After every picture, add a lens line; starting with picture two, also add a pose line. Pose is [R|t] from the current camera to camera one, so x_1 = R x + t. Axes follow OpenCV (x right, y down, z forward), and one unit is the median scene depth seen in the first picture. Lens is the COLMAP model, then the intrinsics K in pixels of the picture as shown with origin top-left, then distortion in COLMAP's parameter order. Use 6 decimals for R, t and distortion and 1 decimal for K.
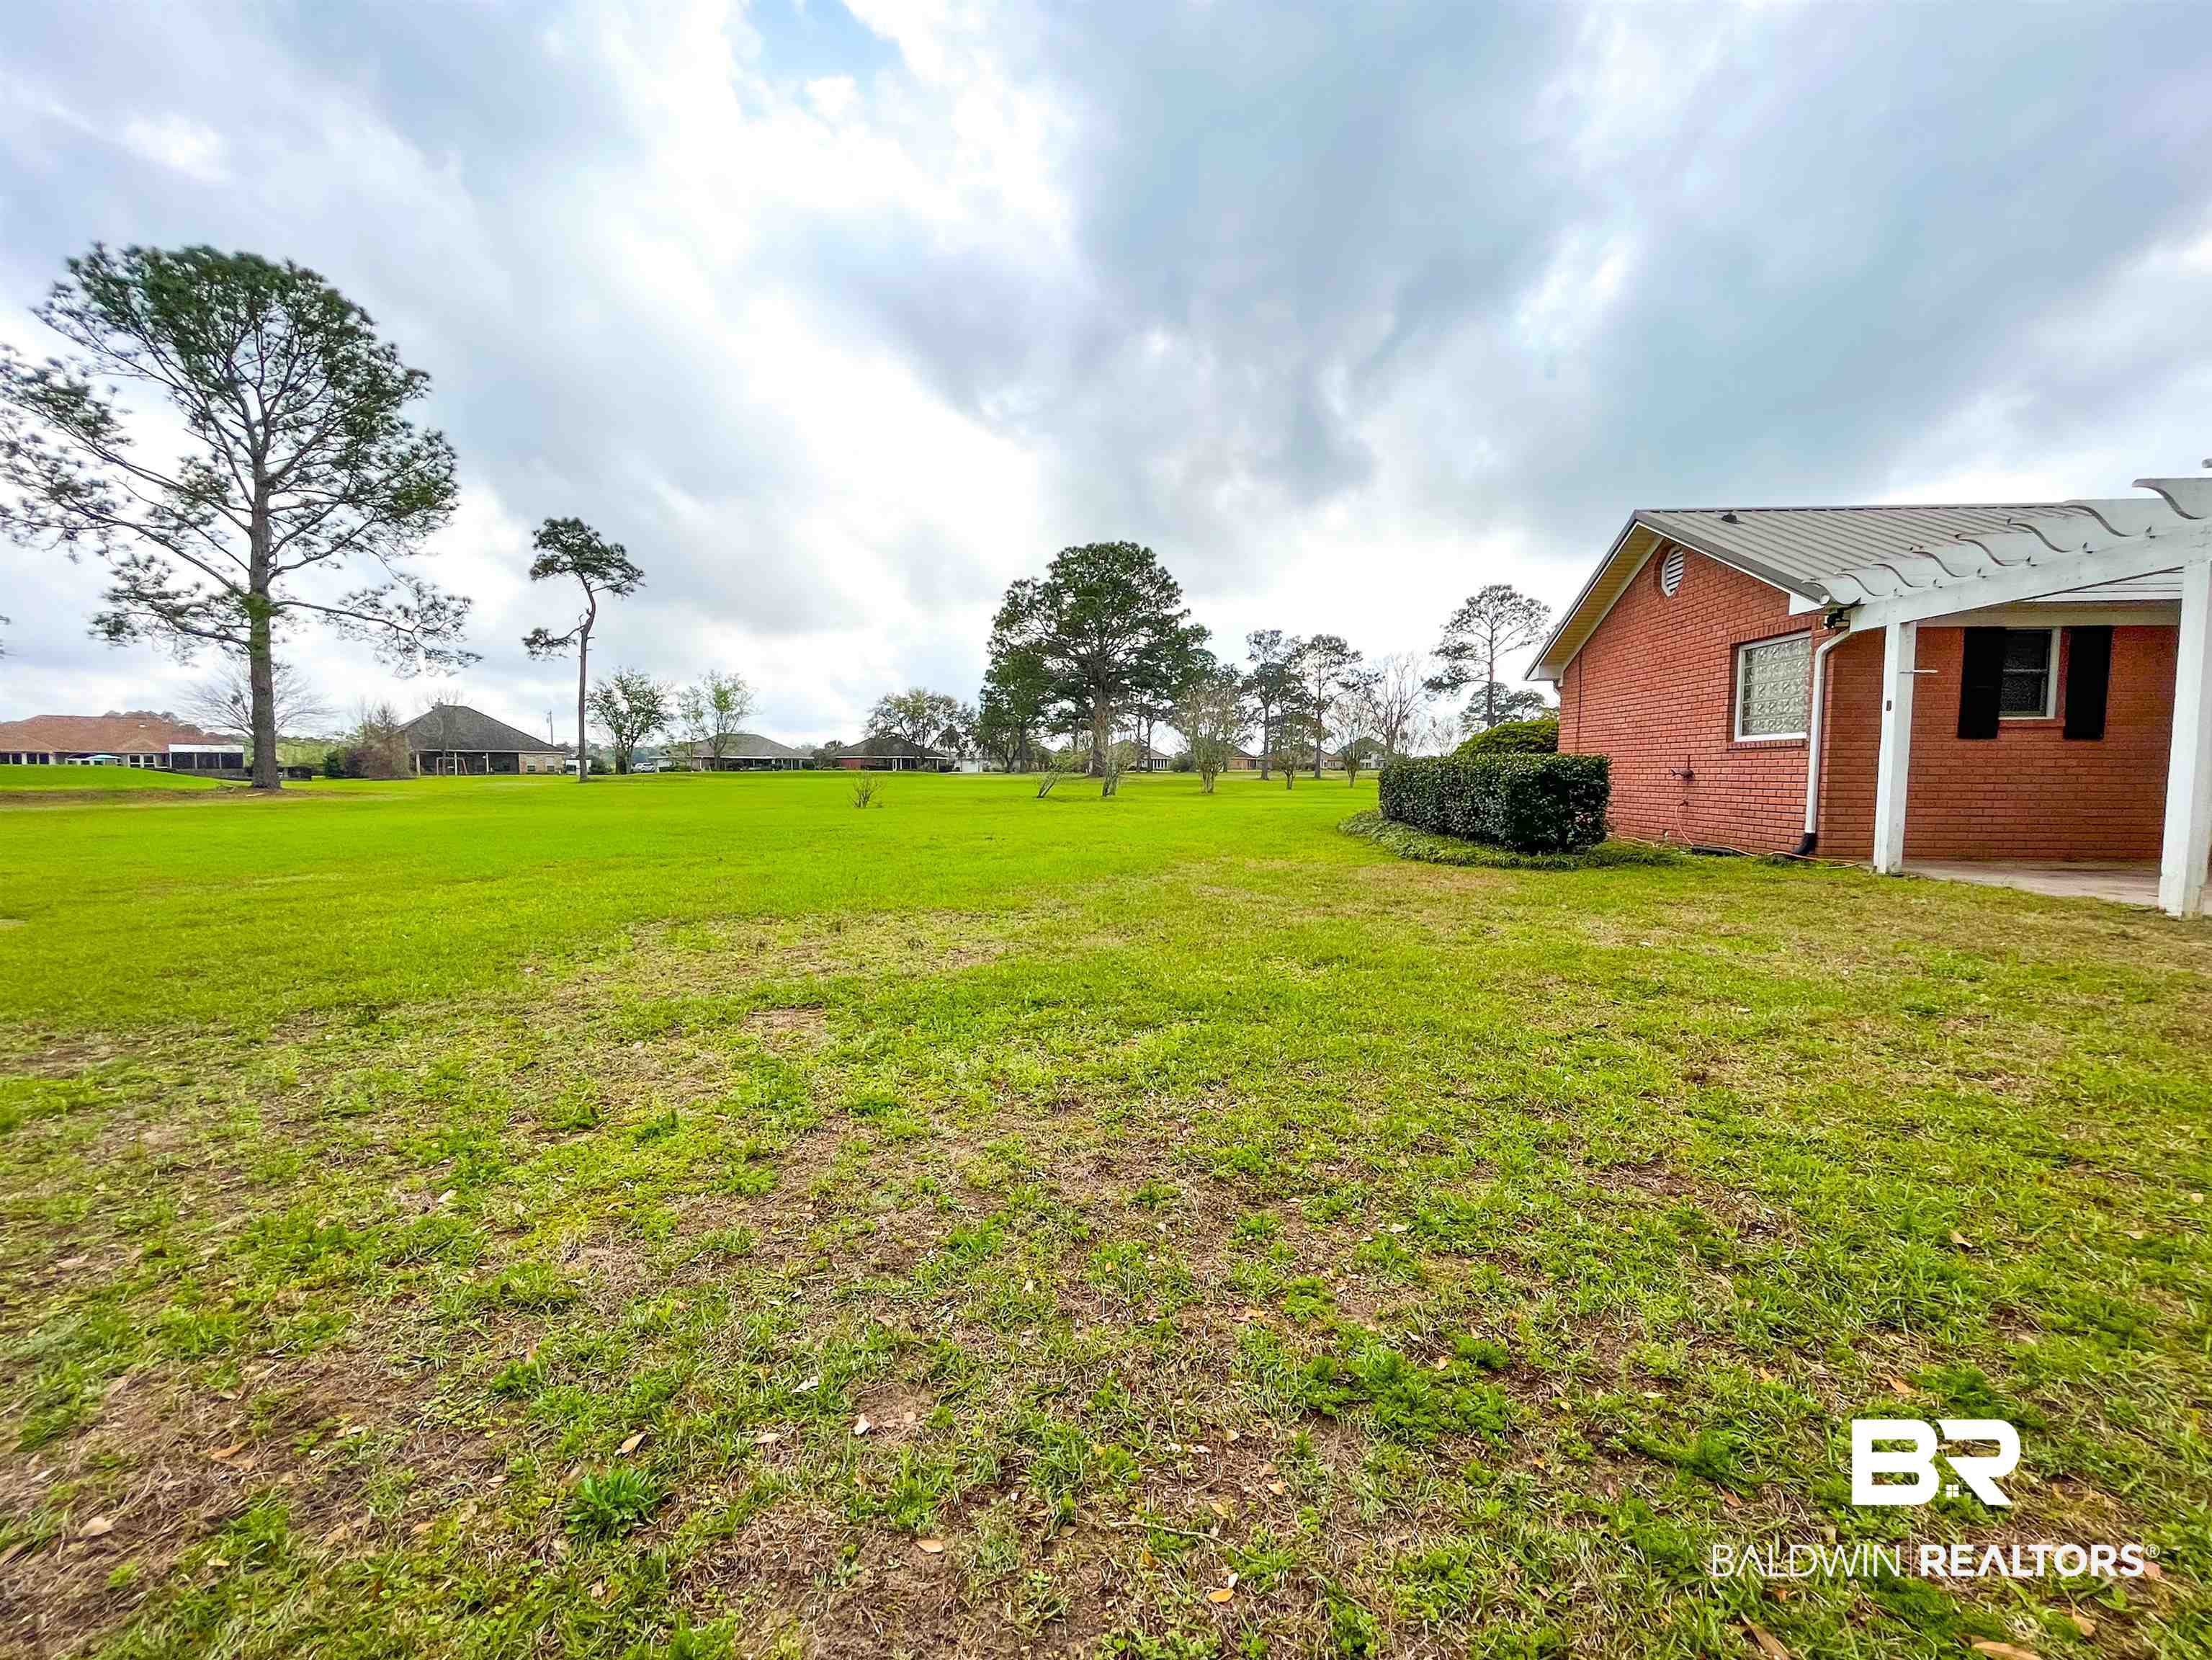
lens RADIAL K [[893.5, 0, 1103.3], [0, 893.5, 831.6], [0, 0, 1]] dist [-0.002954, -0.000293]
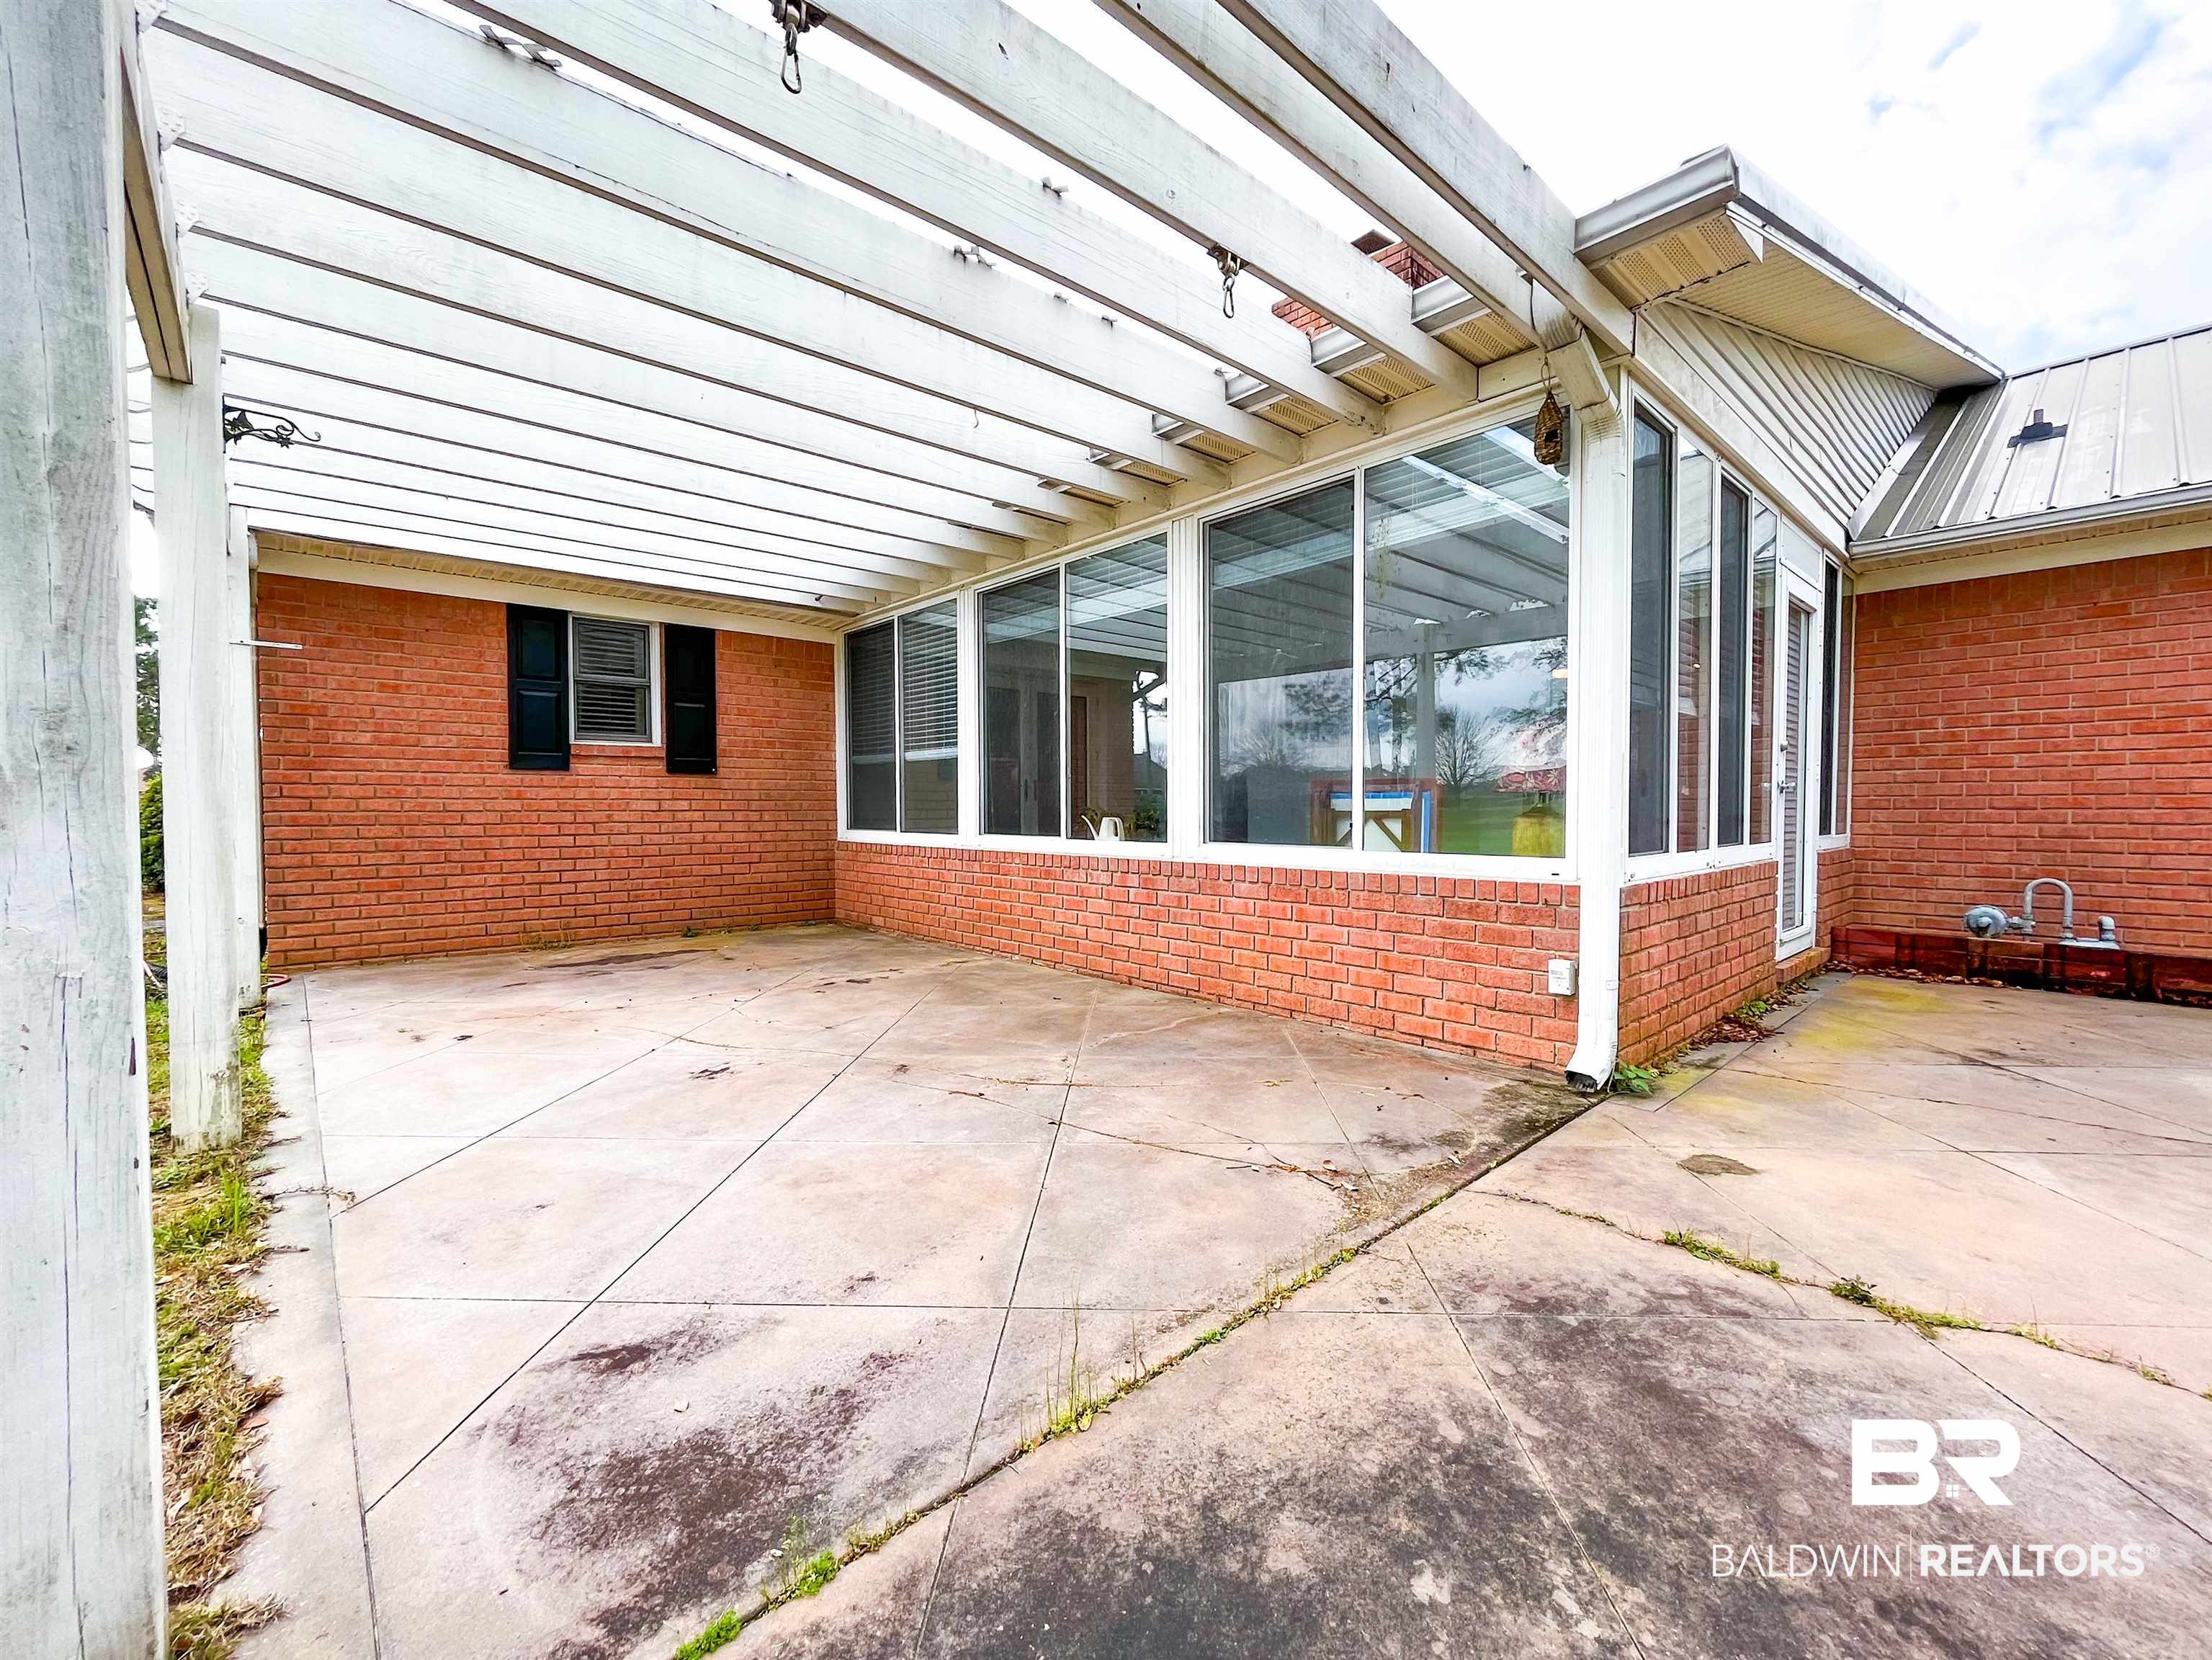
lens RADIAL K [[918.4, 0, 1095.2], [0, 918.4, 834.1], [0, 0, 1]] dist [-0.000177, 0.000528]
pose [[0.706474, -0.023964, 0.707333, 0.242766], [0.051493, 0.998518, -0.017602, -0.006676], [-0.705863, 0.048858, 0.706661, 0.064710]]
